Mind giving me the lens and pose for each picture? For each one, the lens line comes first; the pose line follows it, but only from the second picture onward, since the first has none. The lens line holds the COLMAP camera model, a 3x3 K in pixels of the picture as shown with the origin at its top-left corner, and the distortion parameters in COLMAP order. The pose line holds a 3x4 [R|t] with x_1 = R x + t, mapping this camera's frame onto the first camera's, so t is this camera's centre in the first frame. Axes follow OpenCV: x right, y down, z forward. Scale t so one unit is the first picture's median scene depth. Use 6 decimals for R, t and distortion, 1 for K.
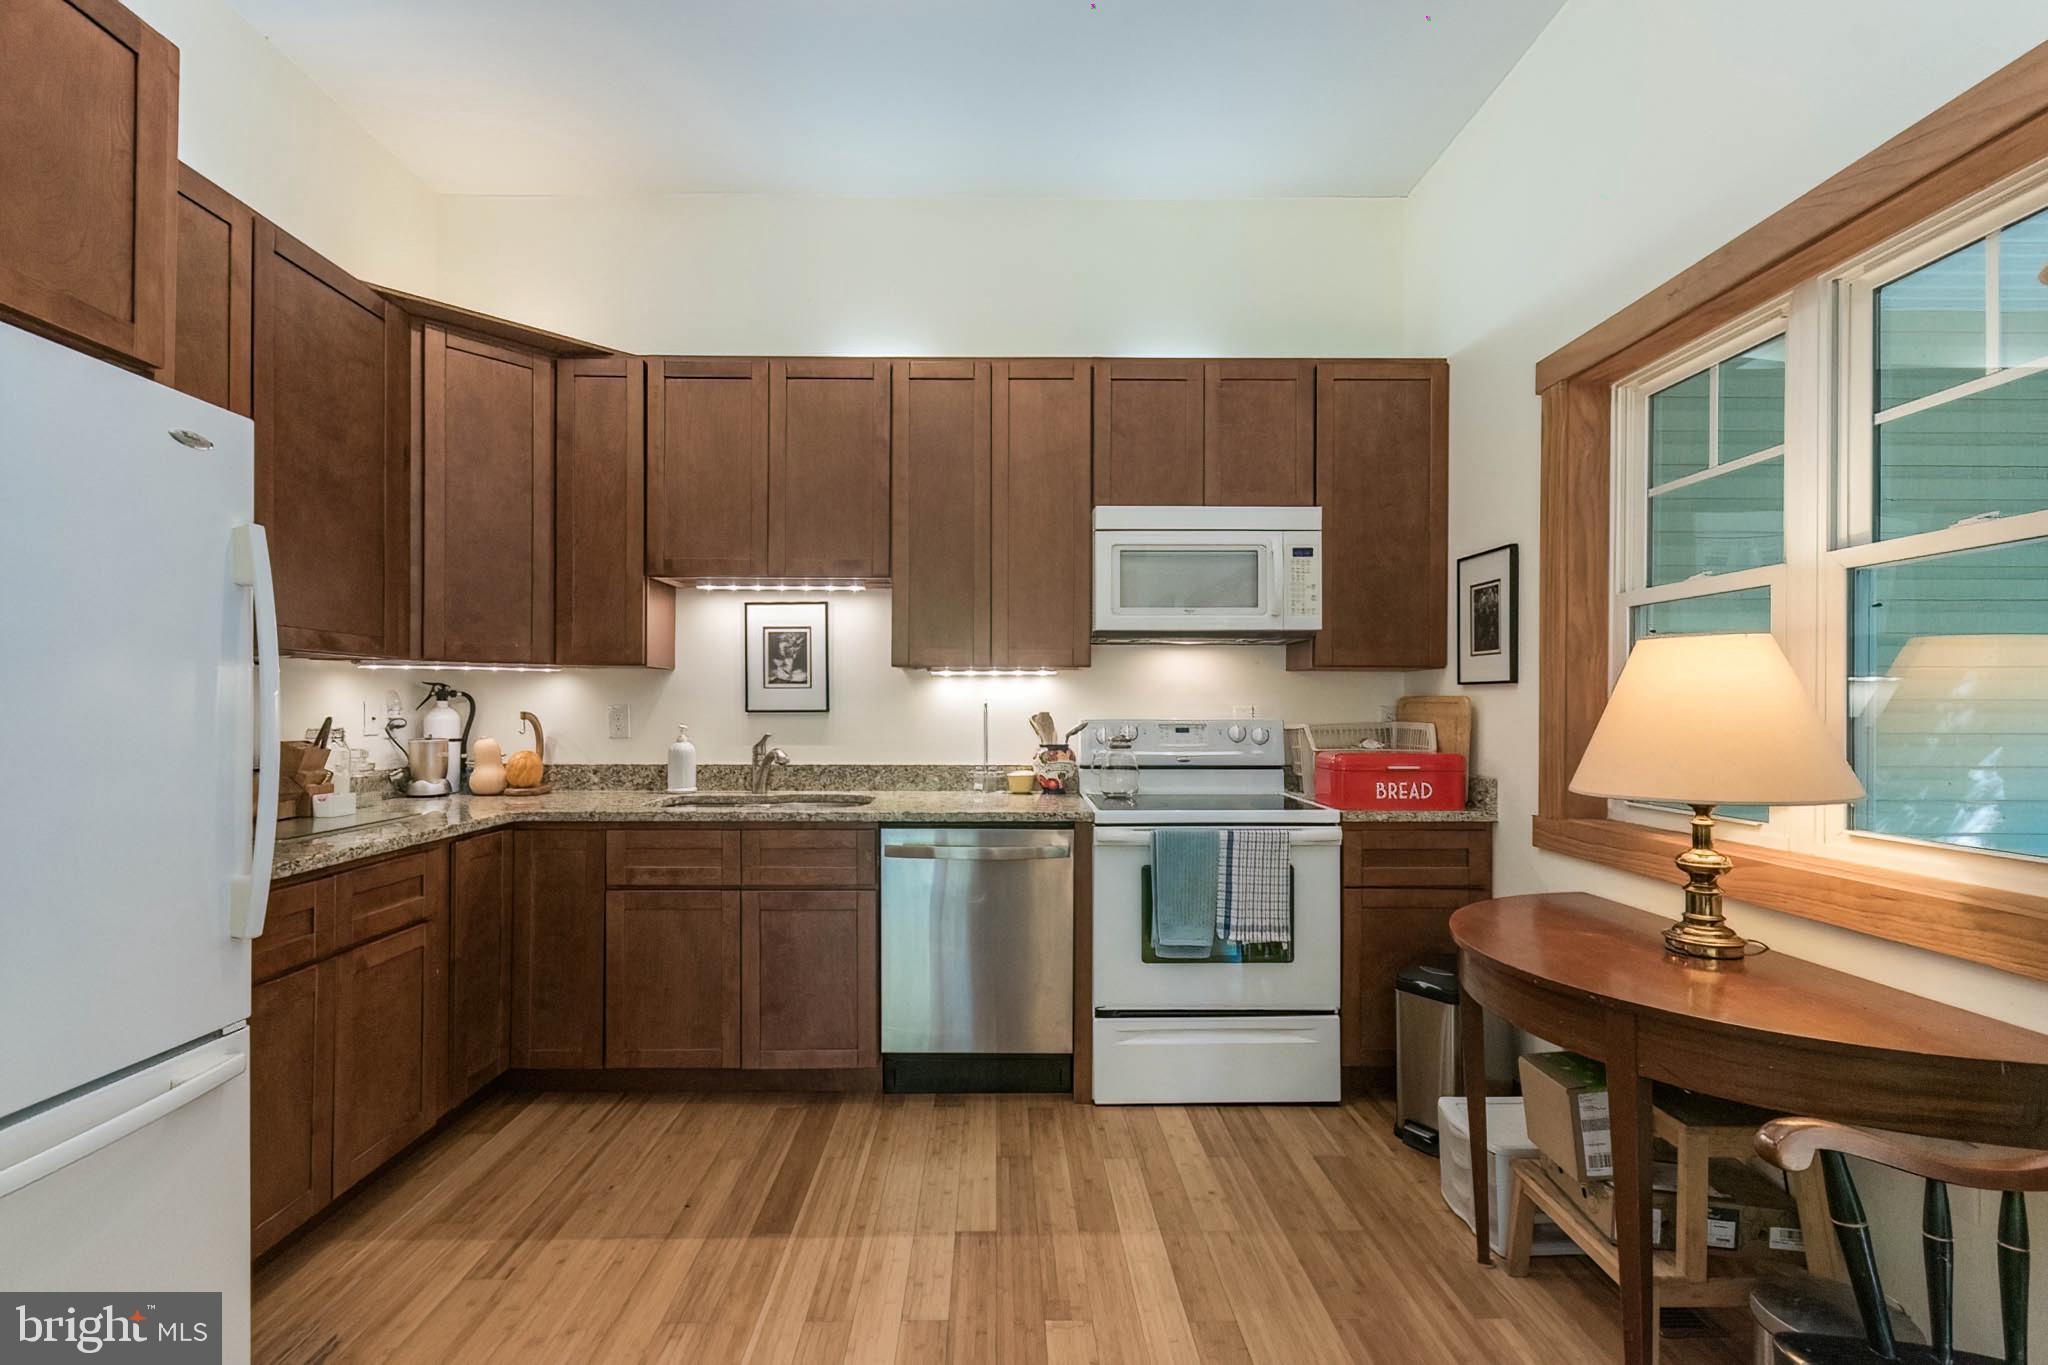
lens RADIAL K [[919.3, 0, 997.8], [0, 919.3, 706.9], [0, 0, 1]] dist [0.005993, -0.000049]
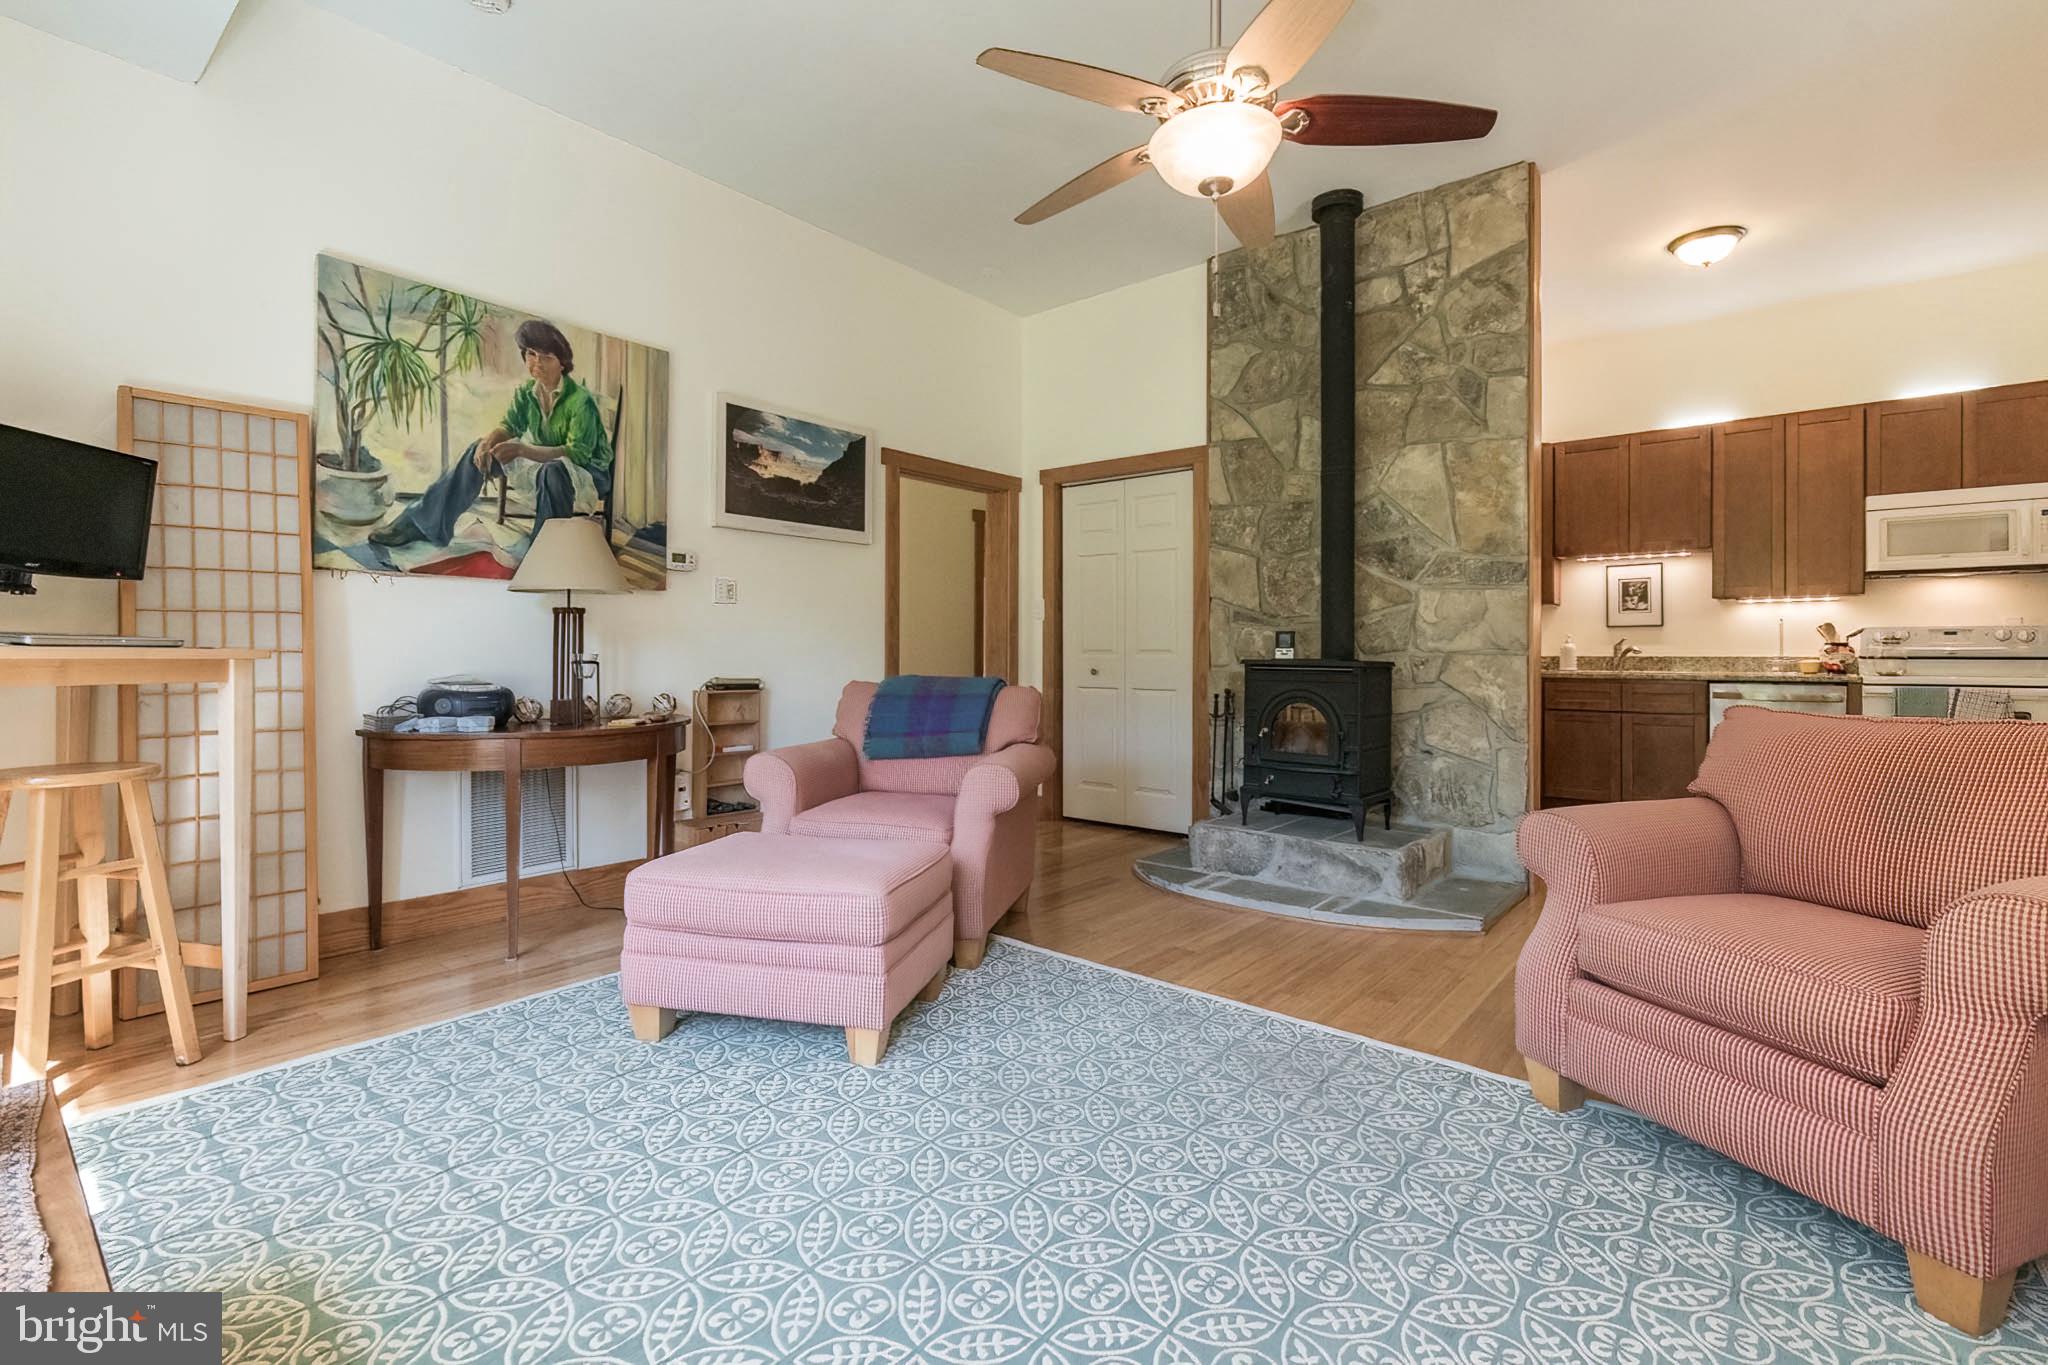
lens RADIAL K [[919.3, 0, 1031.6], [0, 919.3, 646.3], [0, 0, 1]] dist [0.005993, -0.000049]
pose [[0.771300, -0.003233, -0.636463, 0.003797], [-0.001887, 0.999971, -0.007366, 0.065167], [0.636469, 0.006882, 0.771272, -1.210700]]
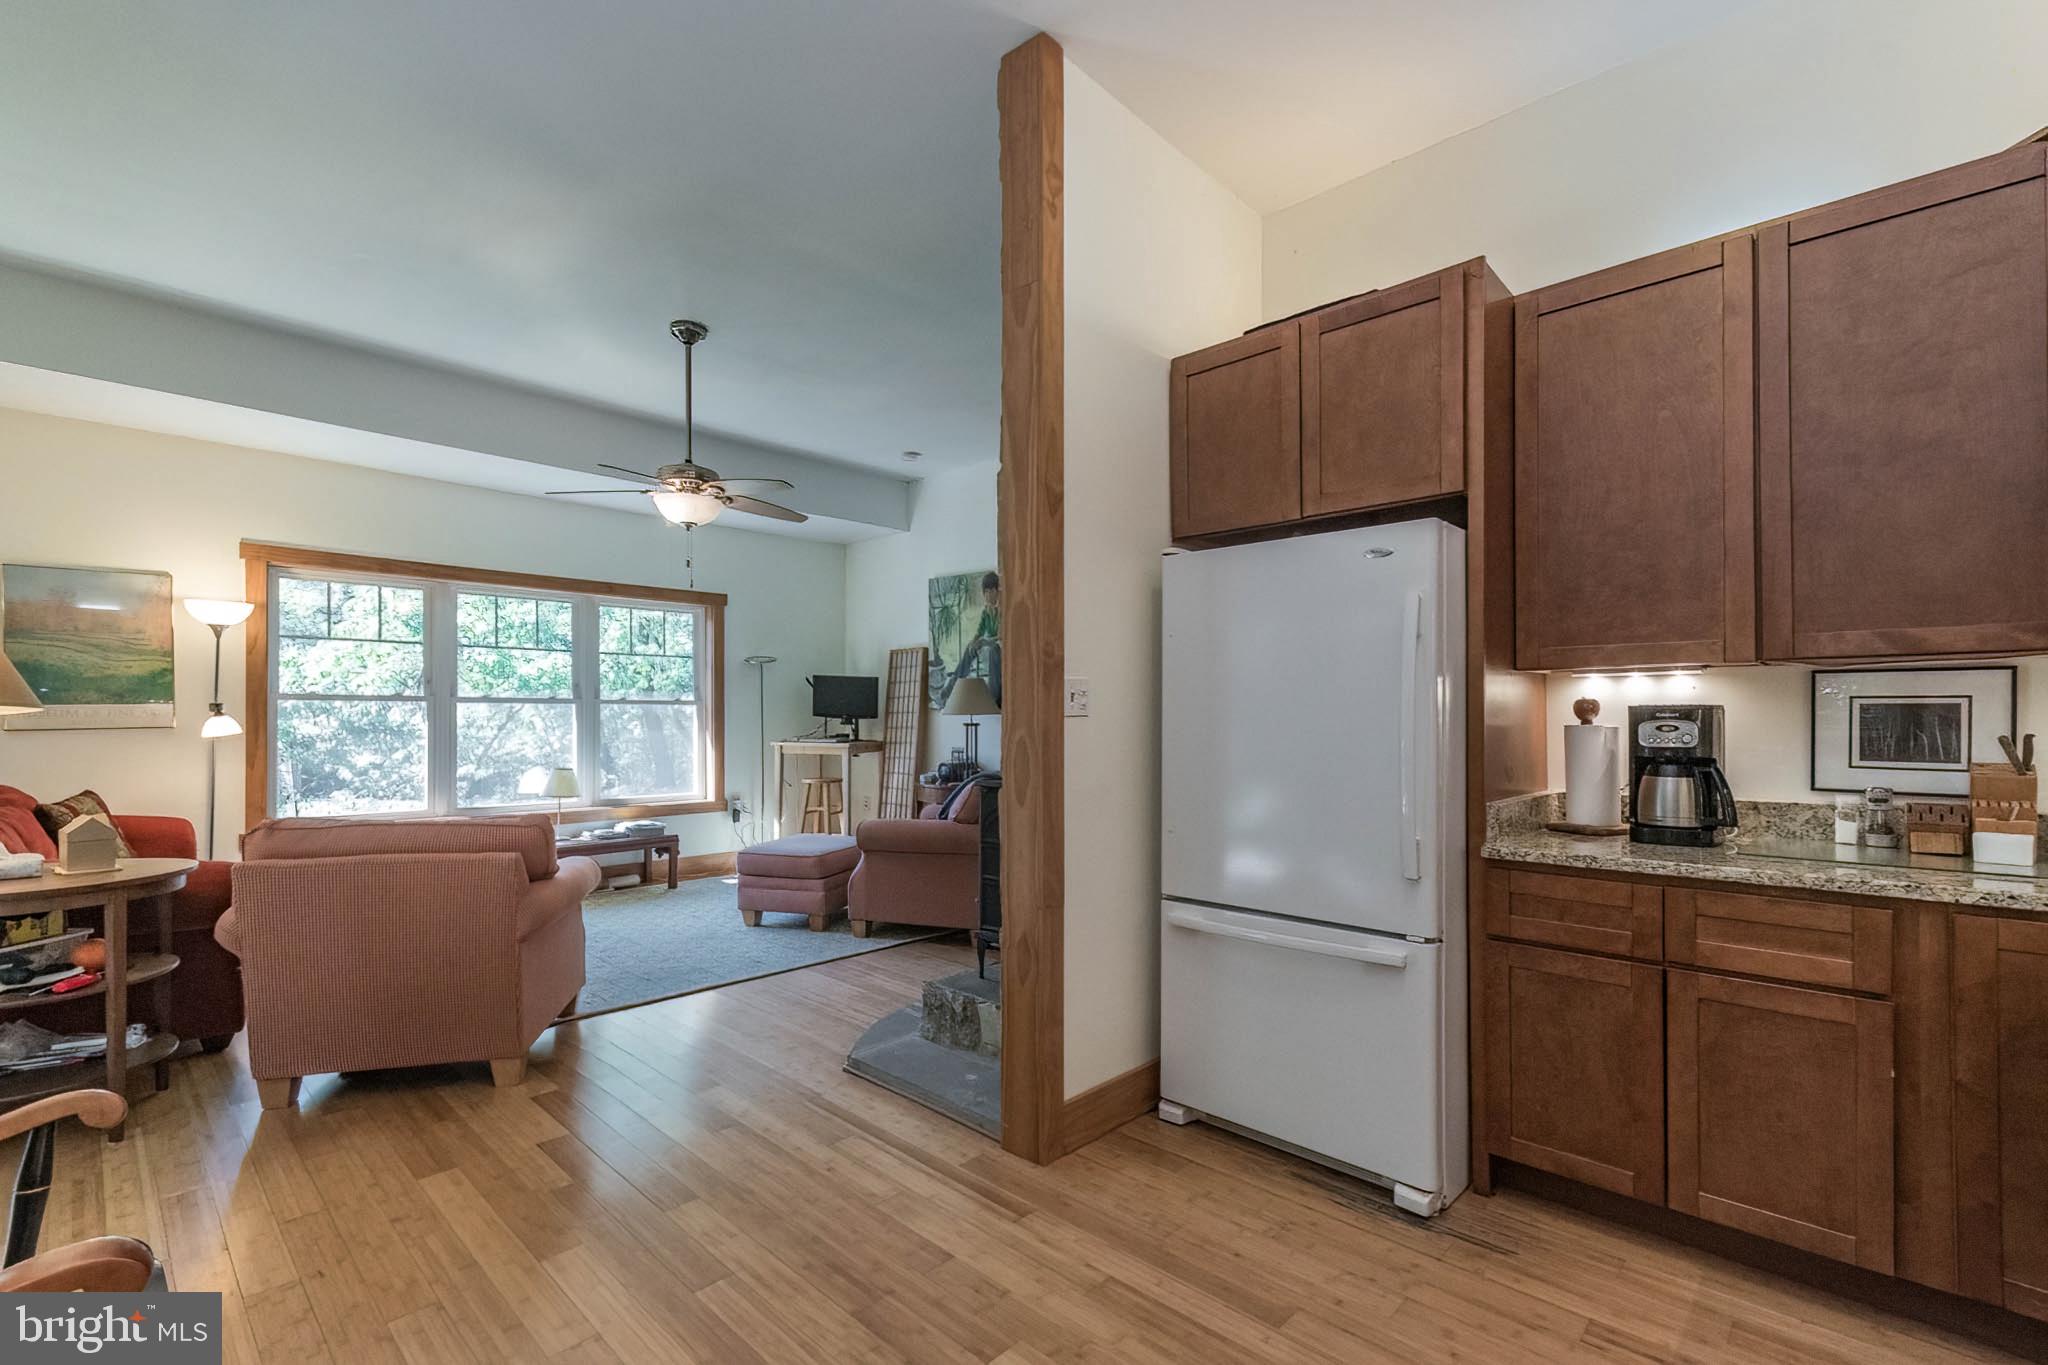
lens RADIAL K [[919.3, 0, 1018.7], [0, 919.3, 708.5], [0, 0, 1]] dist [0.005993, -0.000049]
pose [[-0.700403, -0.004808, -0.713731, 0.334900], [0.002288, 0.999957, -0.008981, -0.003937], [0.713744, -0.007923, -0.700362, 0.927976]]
